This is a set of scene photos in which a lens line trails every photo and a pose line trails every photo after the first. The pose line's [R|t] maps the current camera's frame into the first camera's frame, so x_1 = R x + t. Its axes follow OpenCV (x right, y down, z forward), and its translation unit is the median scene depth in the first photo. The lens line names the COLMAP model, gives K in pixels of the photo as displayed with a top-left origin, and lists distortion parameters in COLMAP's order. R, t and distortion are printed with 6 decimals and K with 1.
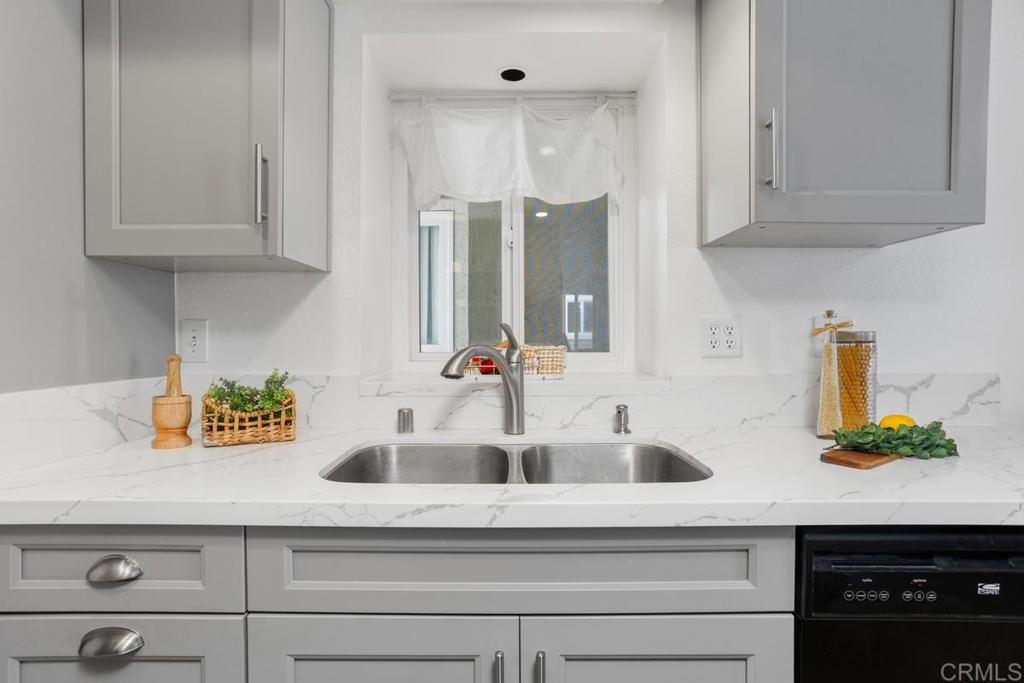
lens RADIAL K [[525.9, 0, 512.0], [0, 525.9, 341.5], [0, 0, 1]] dist [-0.000861, -0.000020]
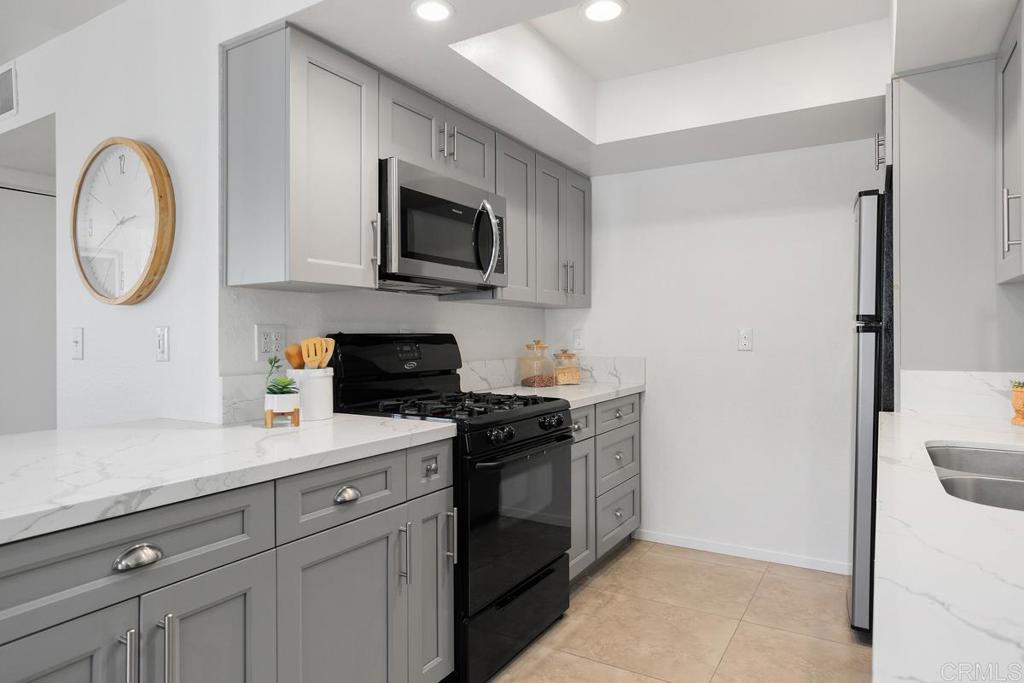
lens RADIAL K [[616.0, 0, 512.0], [0, 616.0, 341.5], [0, 0, 1]] dist [-0.012571, 0.001113]
pose [[-0.512764, 0.007703, -0.858495, 1.208138], [-0.002453, 0.999943, 0.010438, -0.018327], [0.858526, 0.007458, -0.512715, 0.621741]]
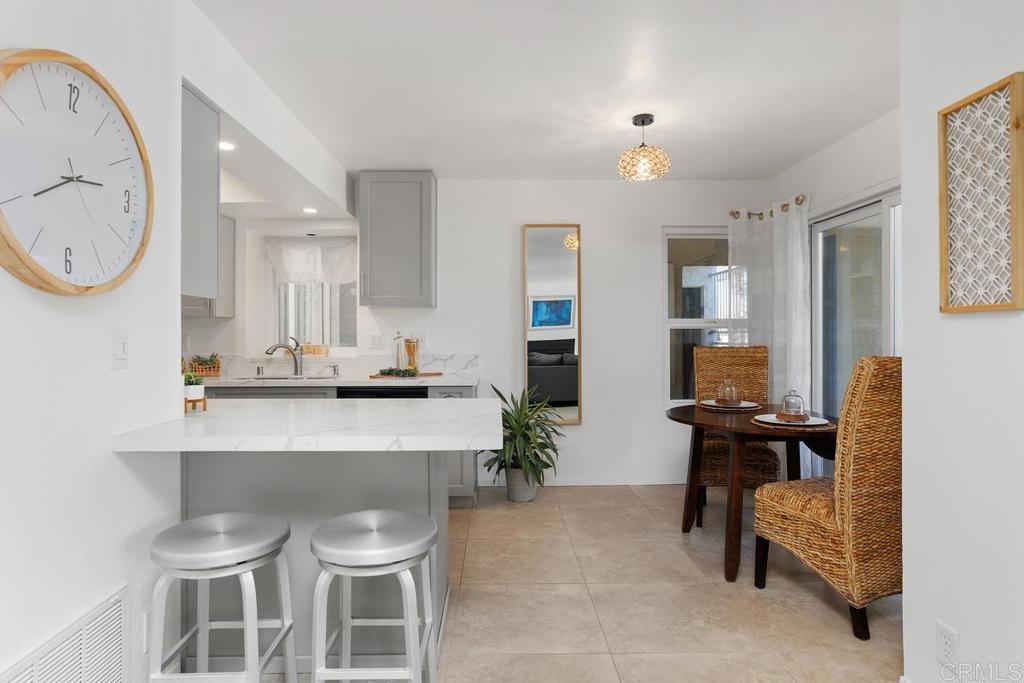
lens RADIAL K [[584.1, 0, 507.5], [0, 584.1, 336.8], [0, 0, 1]] dist [0.000278, 0.000677]
pose [[0.999748, -0.001371, 0.022418, 1.149171], [0.001589, 0.999952, -0.009694, 0.000395], [-0.022404, 0.009727, 0.999702, -2.362843]]
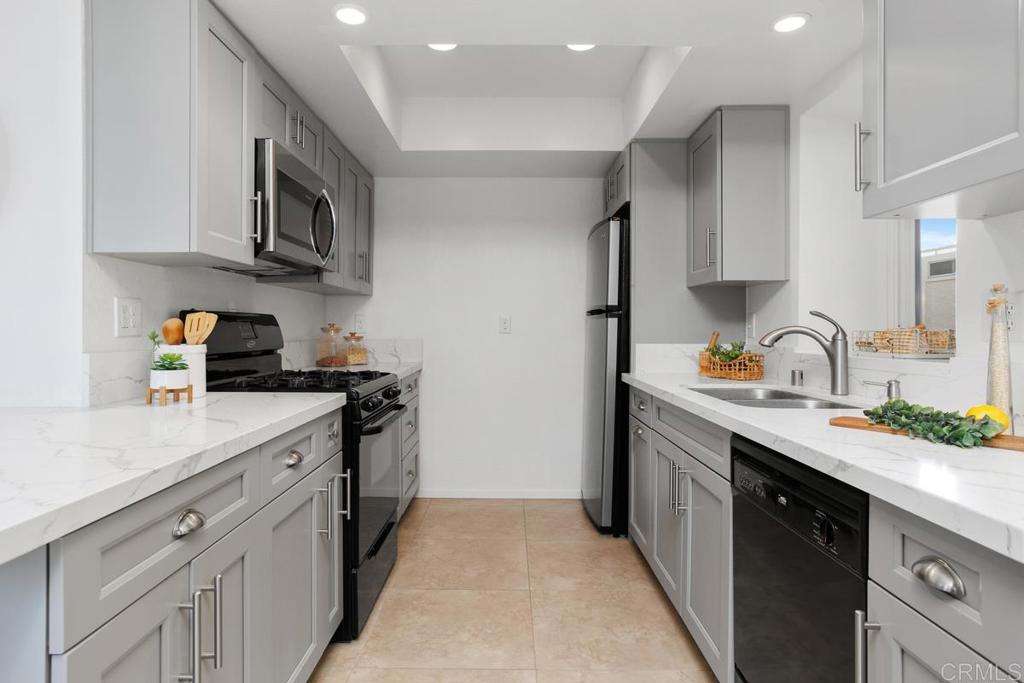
lens RADIAL K [[584.1, 0, 507.5], [0, 584.1, 336.8], [0, 0, 1]] dist [0.000278, 0.000677]
pose [[0.003397, 0.012119, -0.999921, 1.545575], [-0.009662, 0.999880, 0.012086, 0.022208], [0.999948, 0.009620, 0.003513, 0.177969]]
